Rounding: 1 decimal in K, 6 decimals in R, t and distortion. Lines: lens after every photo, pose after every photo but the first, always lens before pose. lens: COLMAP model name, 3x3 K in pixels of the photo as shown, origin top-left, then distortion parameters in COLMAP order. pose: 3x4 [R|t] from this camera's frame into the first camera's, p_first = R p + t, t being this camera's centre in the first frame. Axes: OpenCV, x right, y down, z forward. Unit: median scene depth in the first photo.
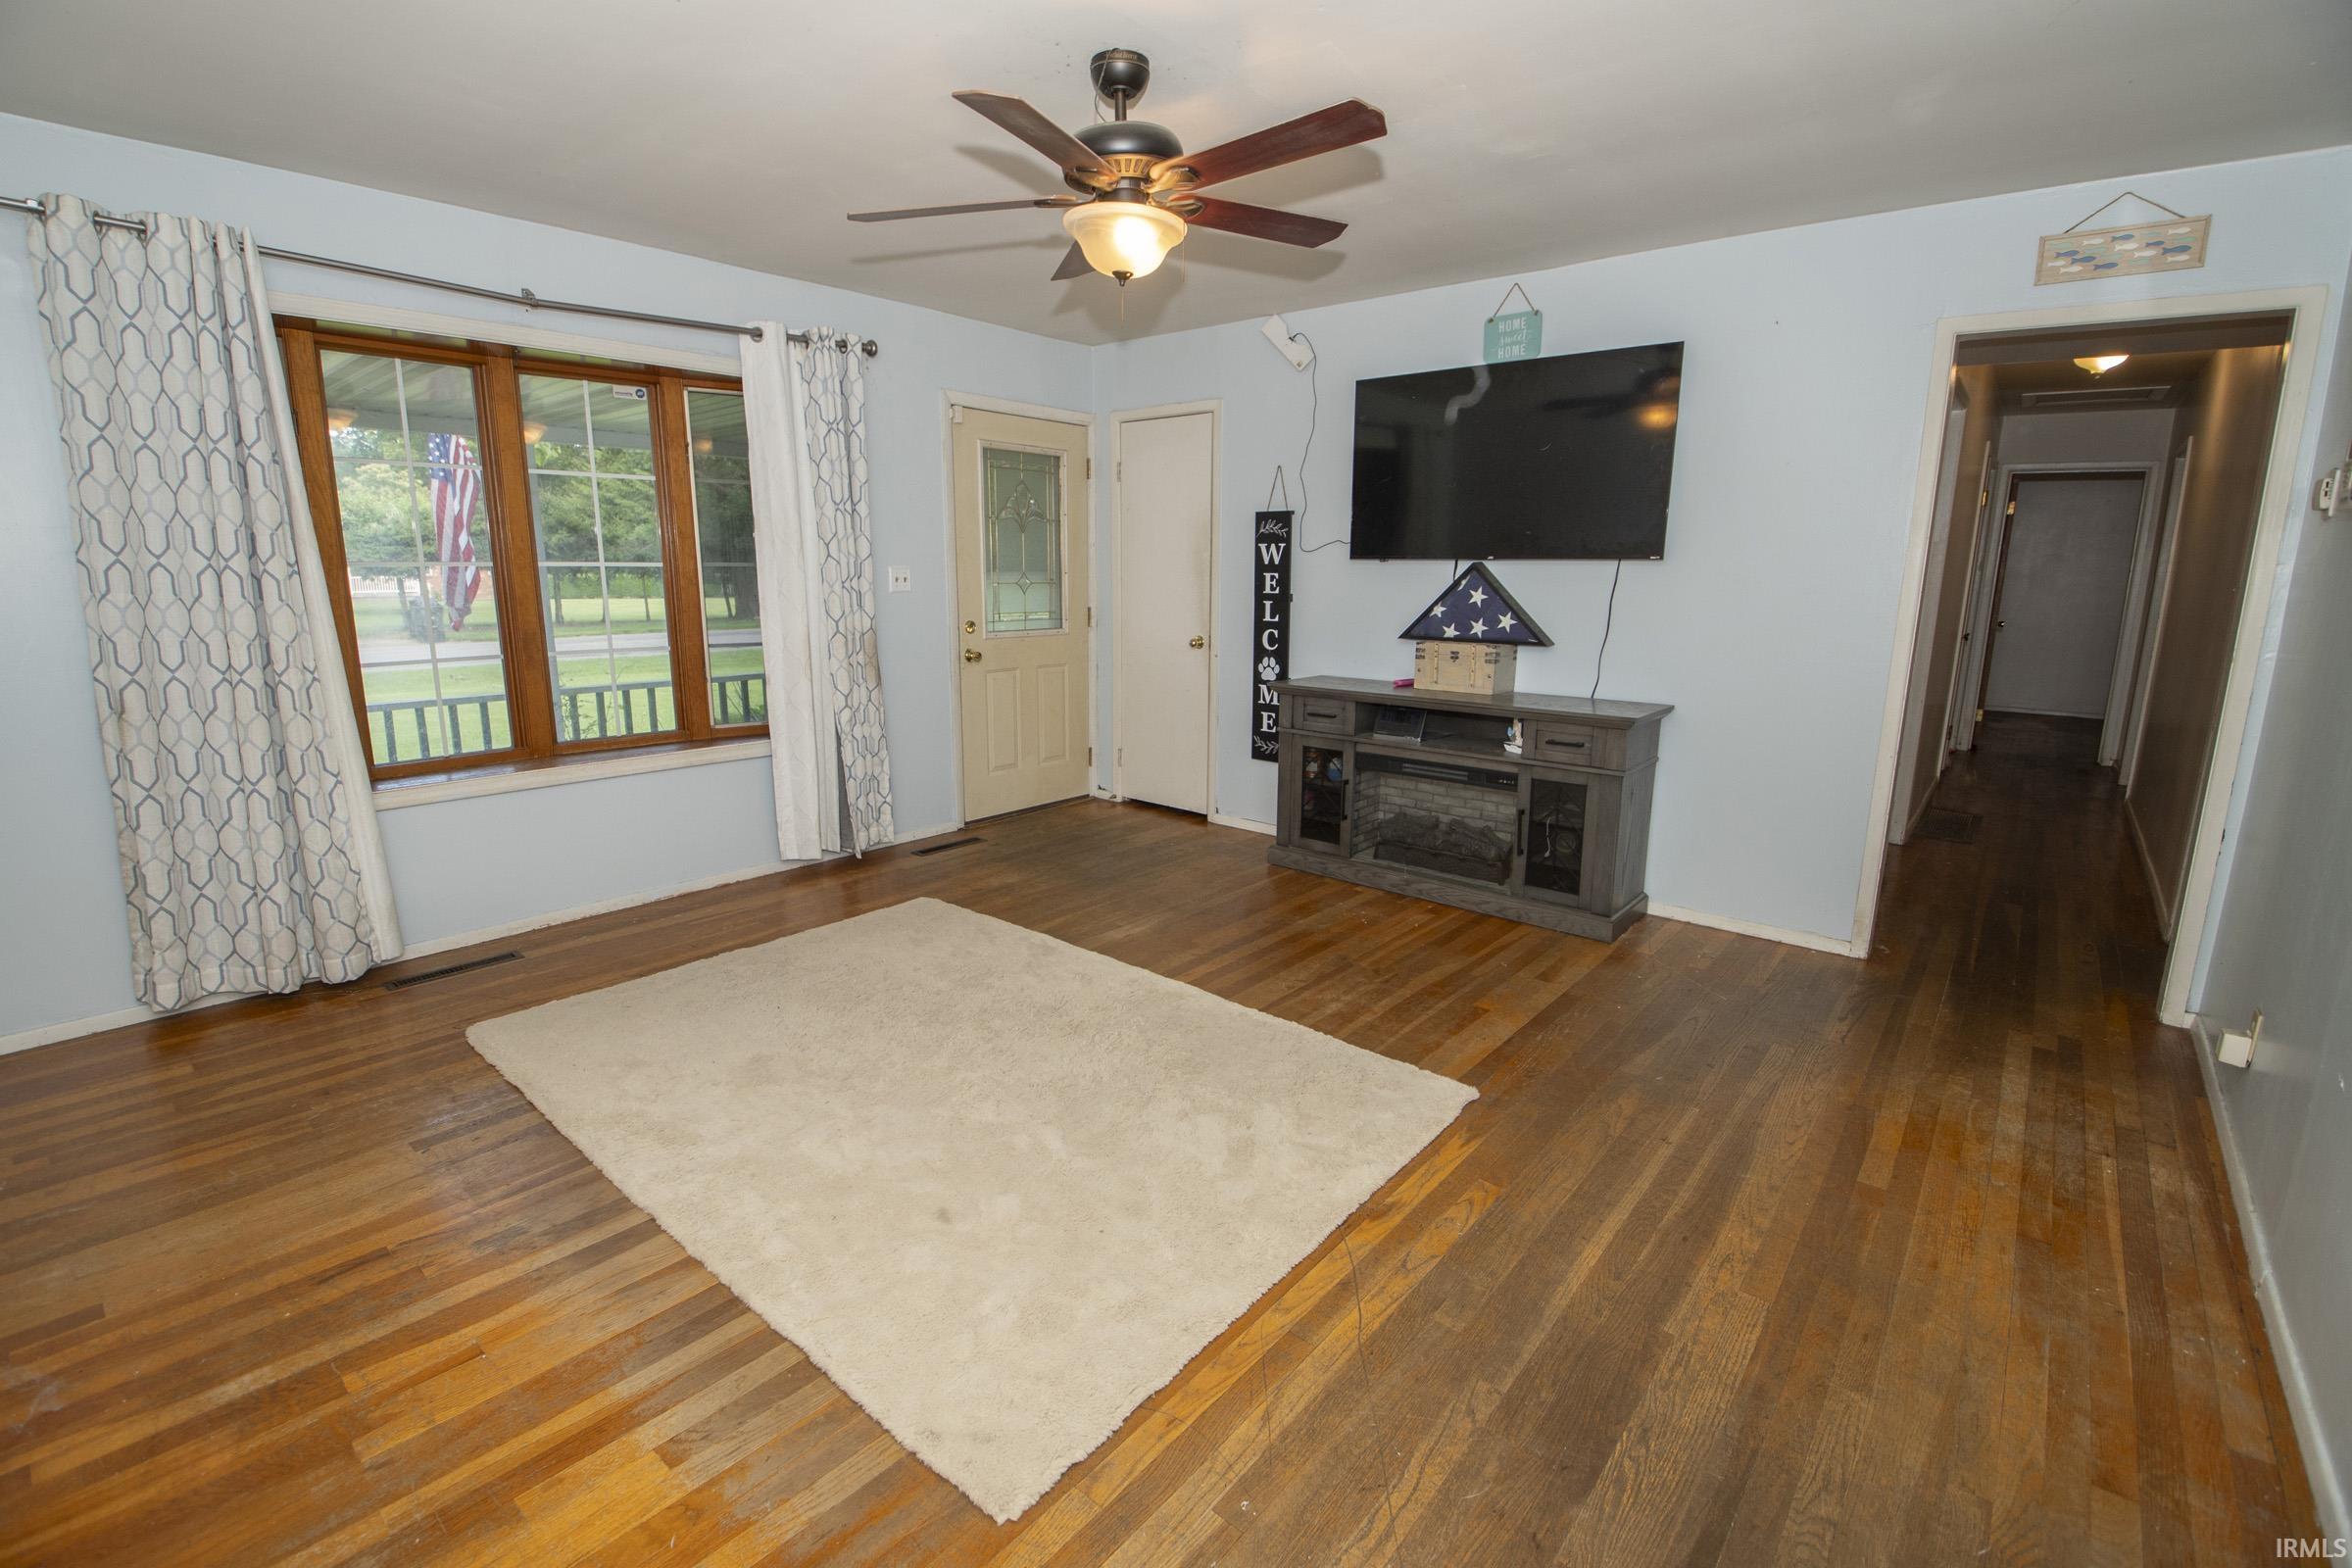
lens RADIAL K [[1038.1, 0, 1153.2], [0, 1038.1, 774.4], [0, 0, 1]] dist [0.015900, -0.021239]
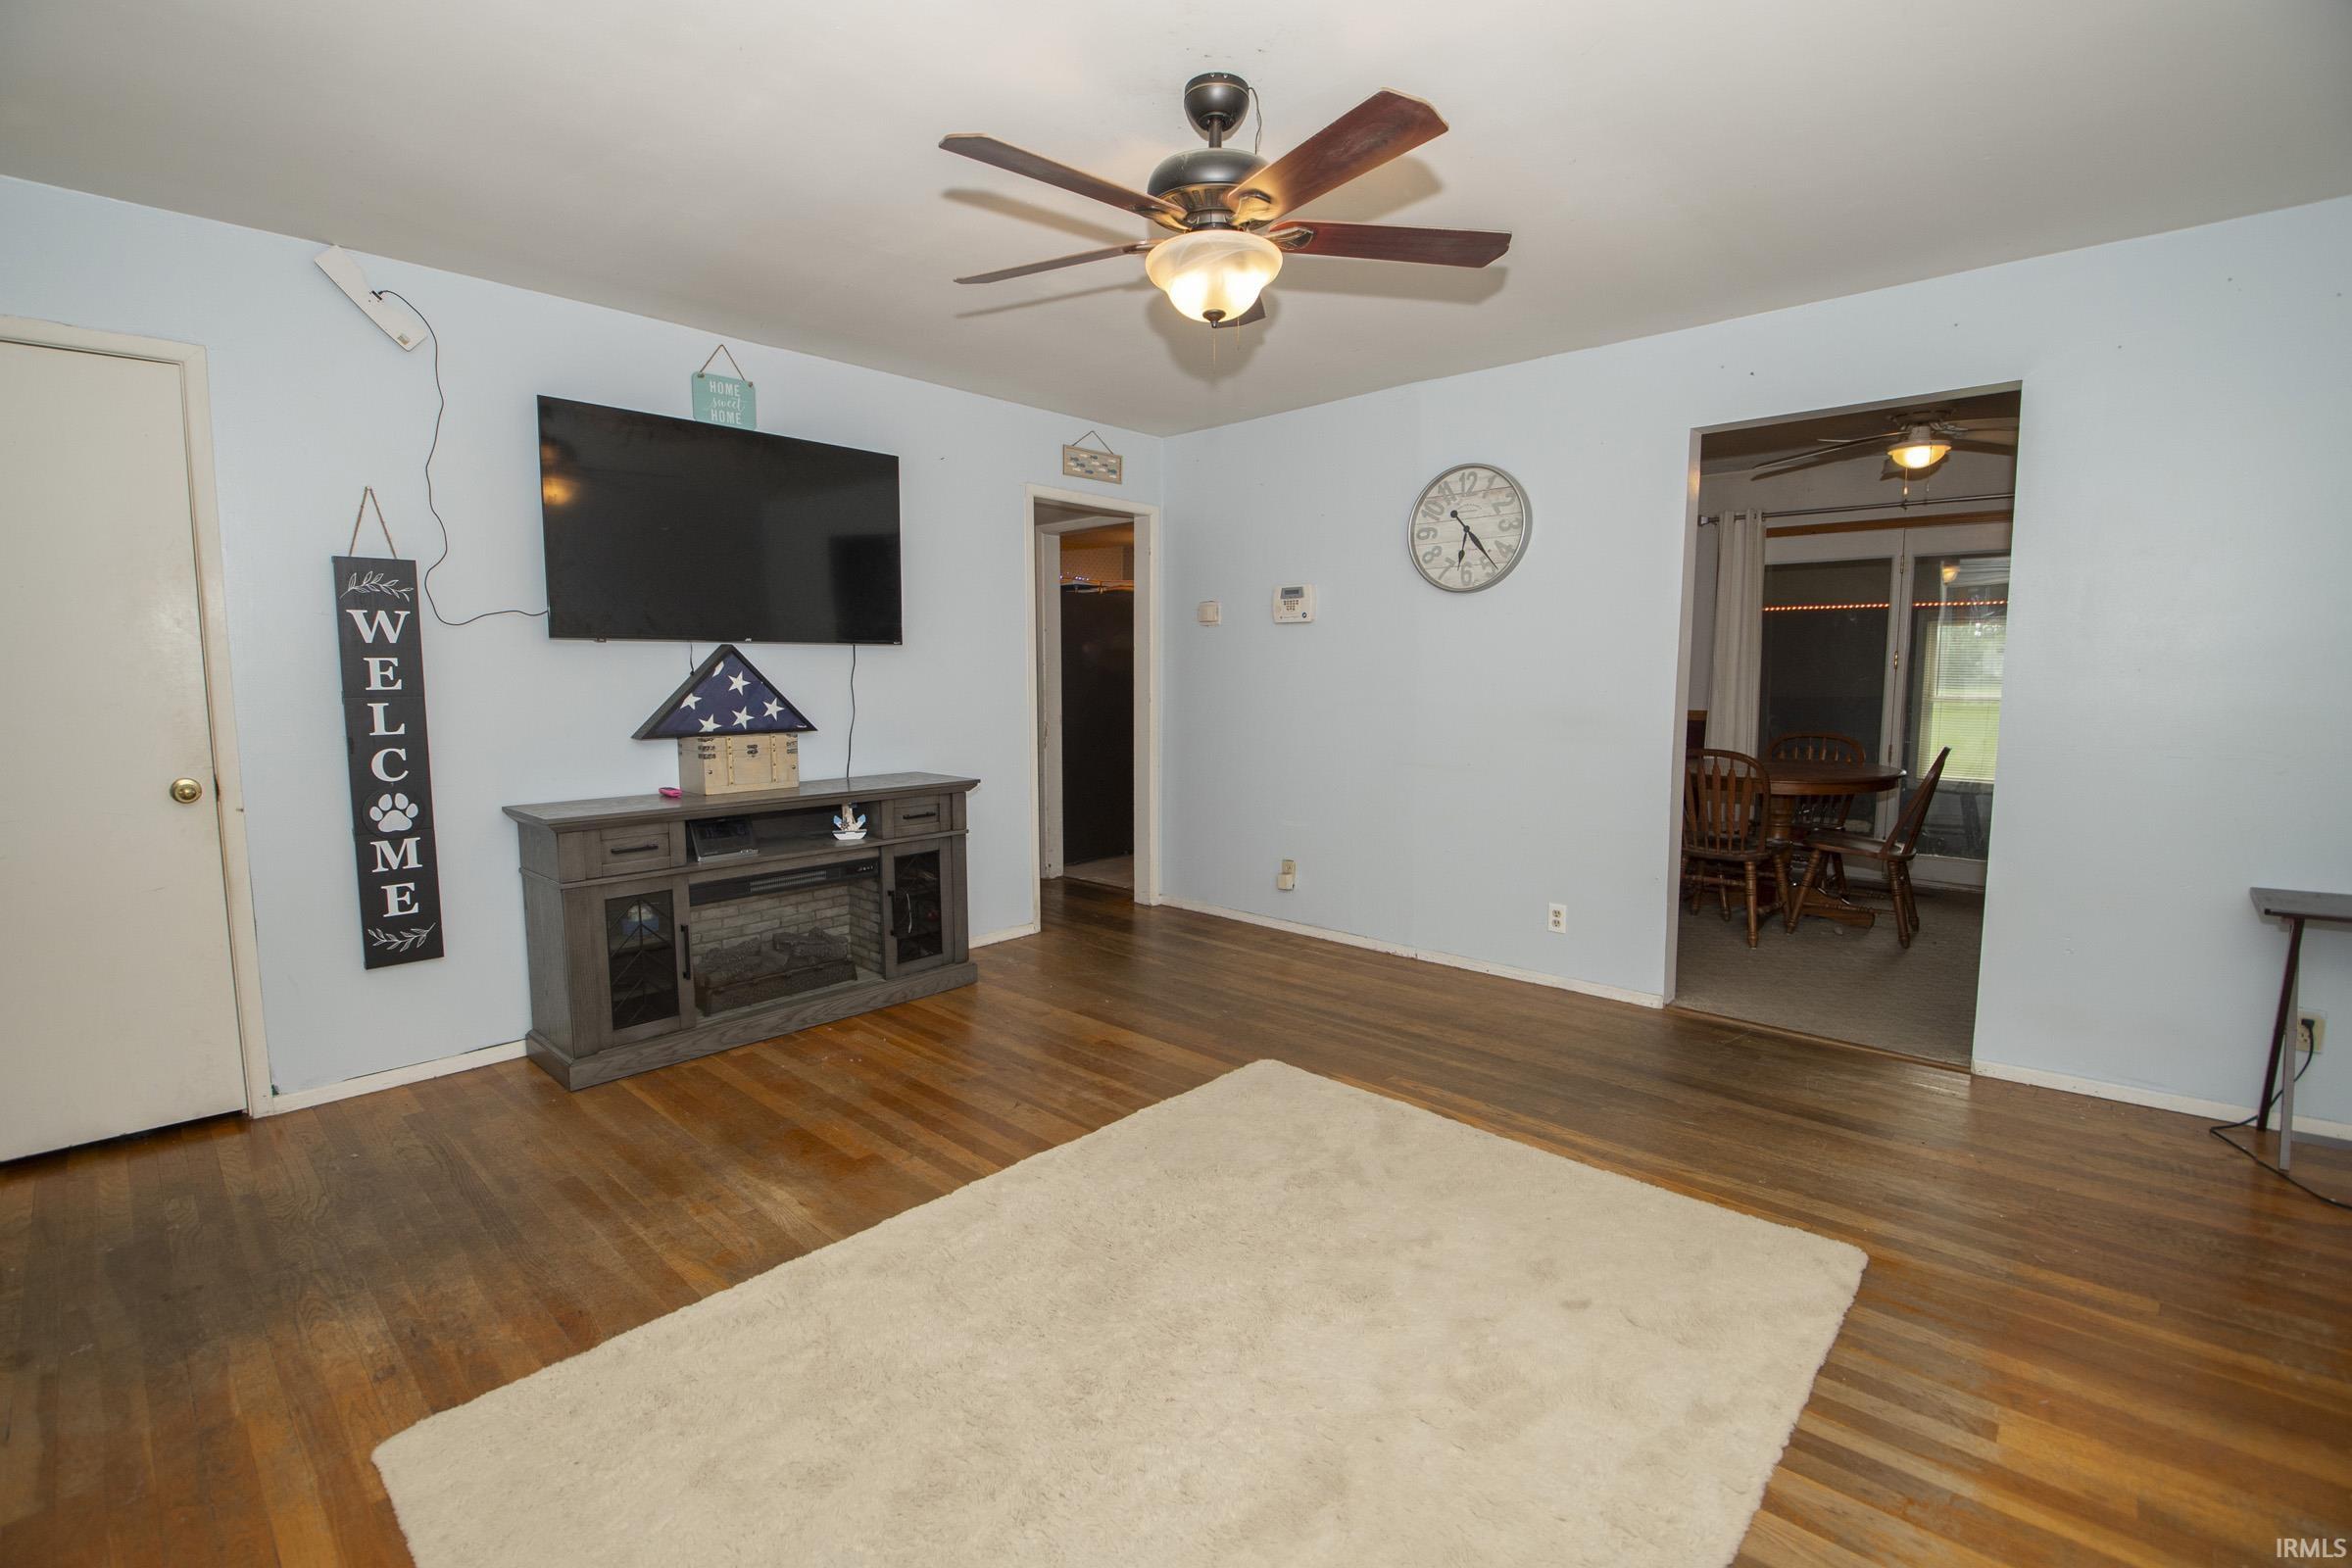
lens RADIAL K [[1038.1, 0, 1153.2], [0, 1038.1, 774.4], [0, 0, 1]] dist [0.015900, -0.021239]
pose [[0.042729, -0.106982, 0.993342, -0.570017], [0.200365, 0.974969, 0.096385, -0.112161], [-0.978789, 0.194913, 0.063095, 0.627475]]
